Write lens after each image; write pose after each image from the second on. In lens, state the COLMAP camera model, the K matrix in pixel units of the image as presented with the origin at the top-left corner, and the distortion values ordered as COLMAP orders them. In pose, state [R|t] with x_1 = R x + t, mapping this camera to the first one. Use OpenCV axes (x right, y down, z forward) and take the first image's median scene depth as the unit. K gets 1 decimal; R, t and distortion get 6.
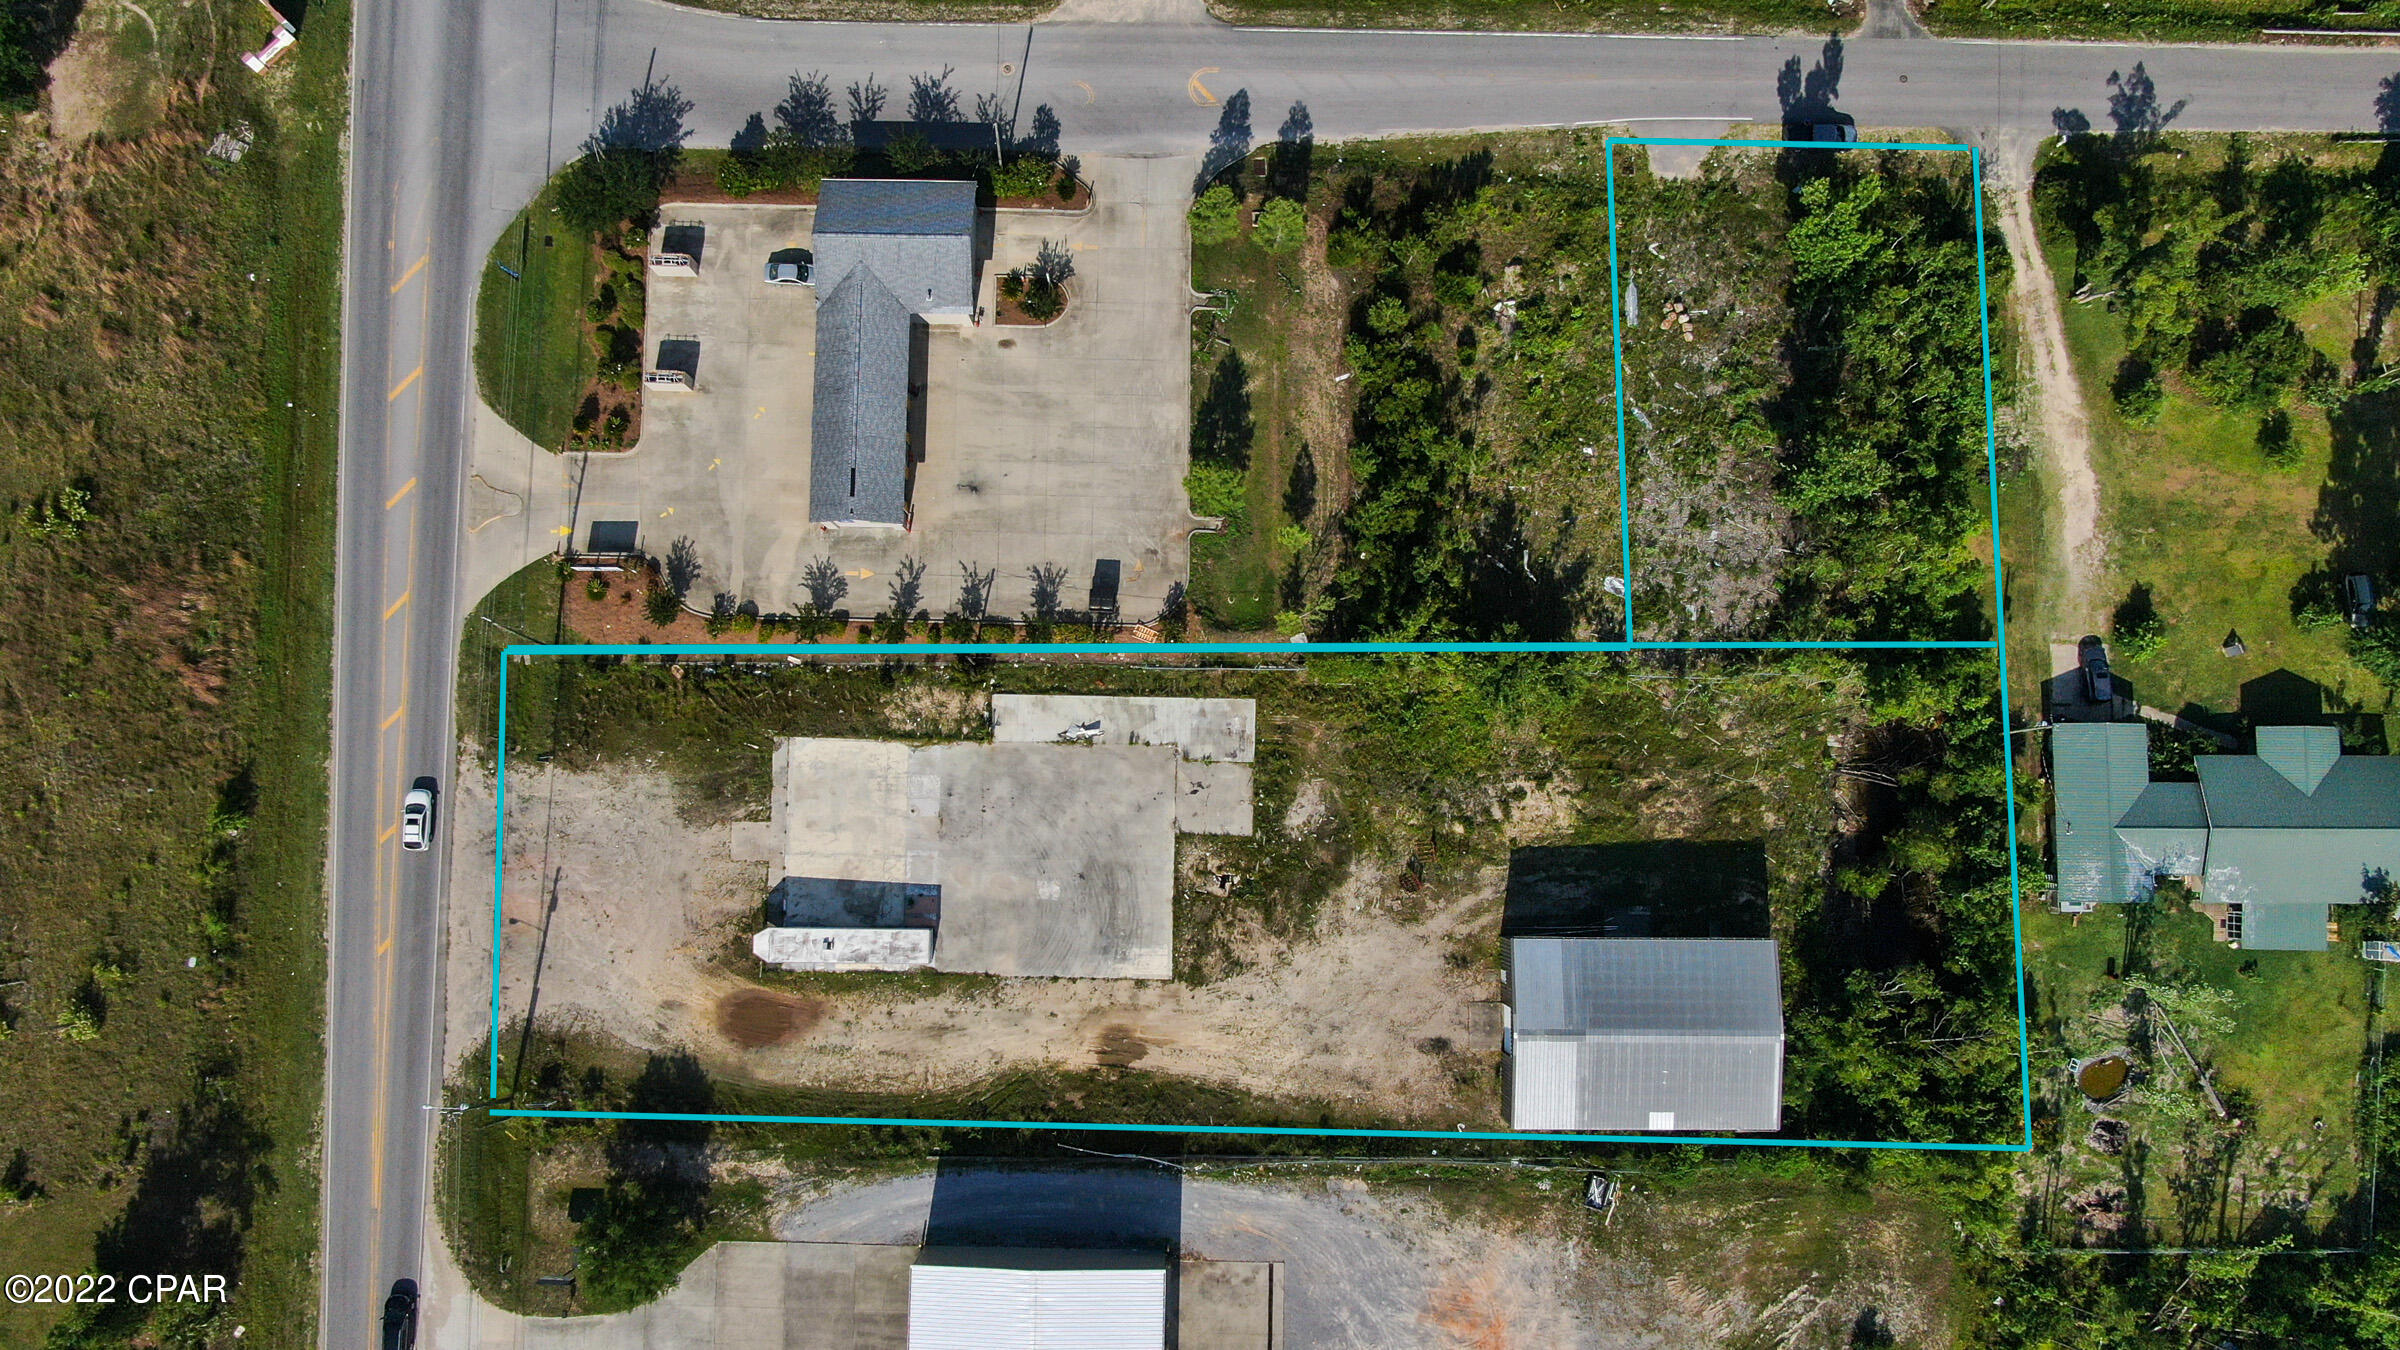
lens RADIAL K [[1768.2, 0, 1200.0], [0, 1768.2, 675.0], [0, 0, 1]] dist [-0.018246, 0.002311]
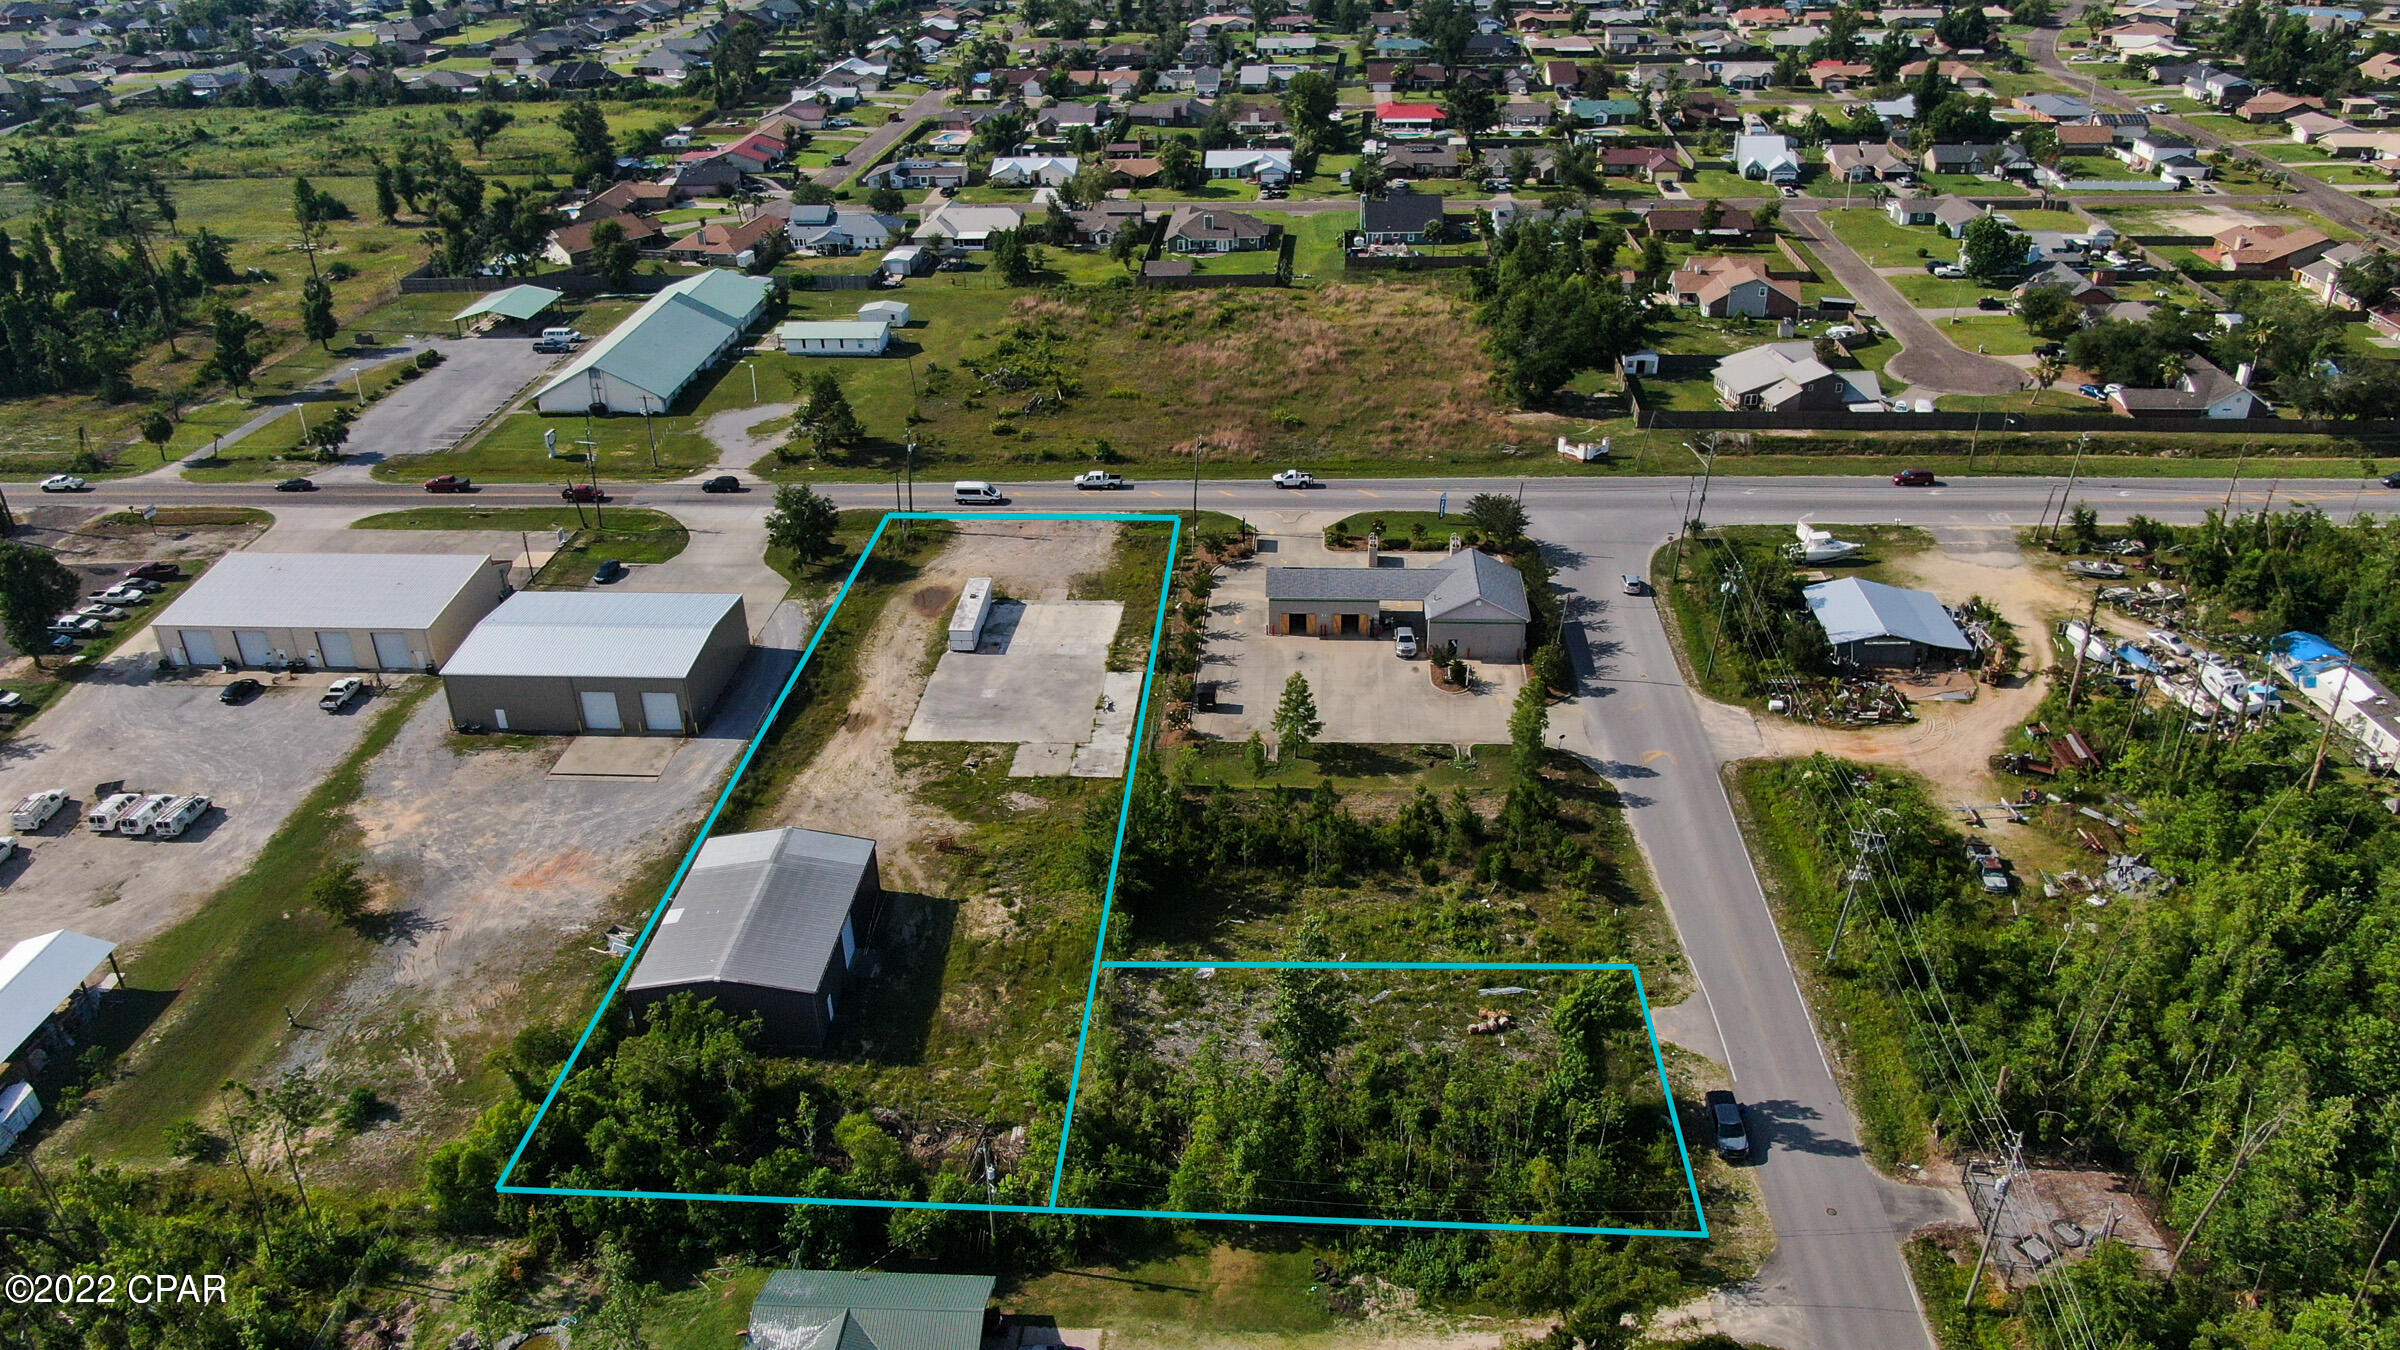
lens RADIAL K [[1725.1, 0, 1200.0], [0, 1725.1, 675.0], [0, 0, 1]] dist [-0.022962, 0.003681]
pose [[-0.048507, 0.471999, -0.880263, 1.009514], [-0.993262, 0.070071, 0.092305, -0.149576], [0.105249, 0.878810, 0.465420, 0.411102]]
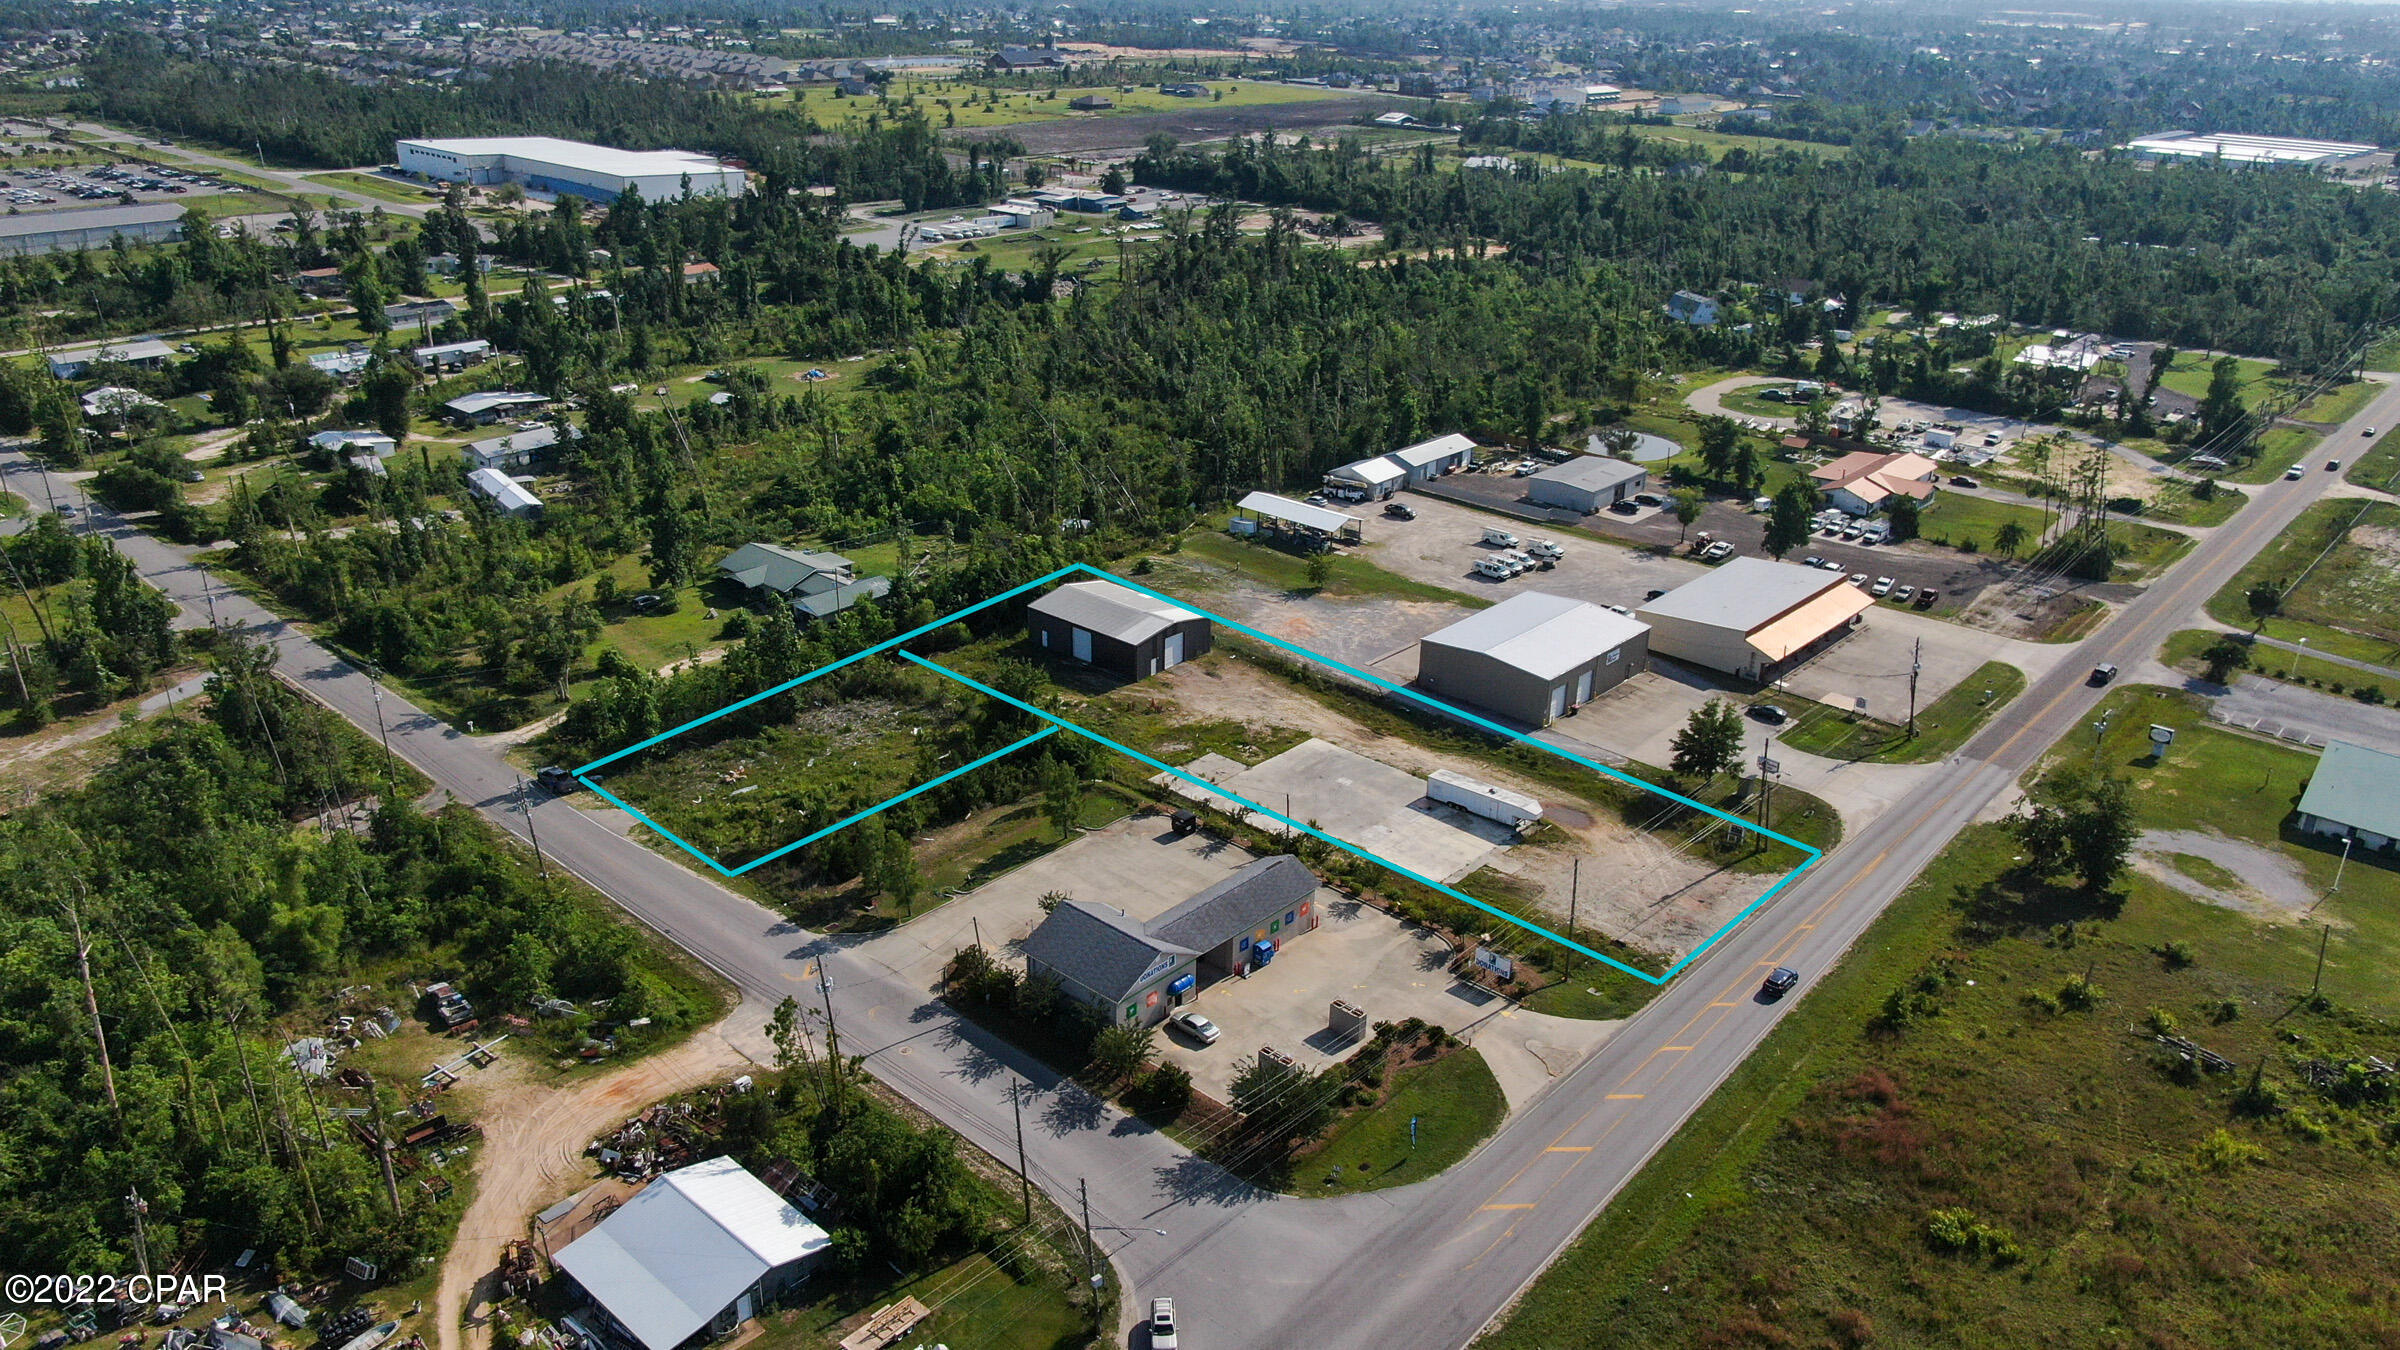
lens RADIAL K [[1725.1, 0, 1200.0], [0, 1725.1, 675.0], [0, 0, 1]] dist [-0.022962, 0.003681]
pose [[-0.751980, -0.272336, 0.600299, -0.806016], [0.654839, -0.204217, 0.727655, -0.946275], [-0.075575, 0.940281, 0.331903, 0.460850]]
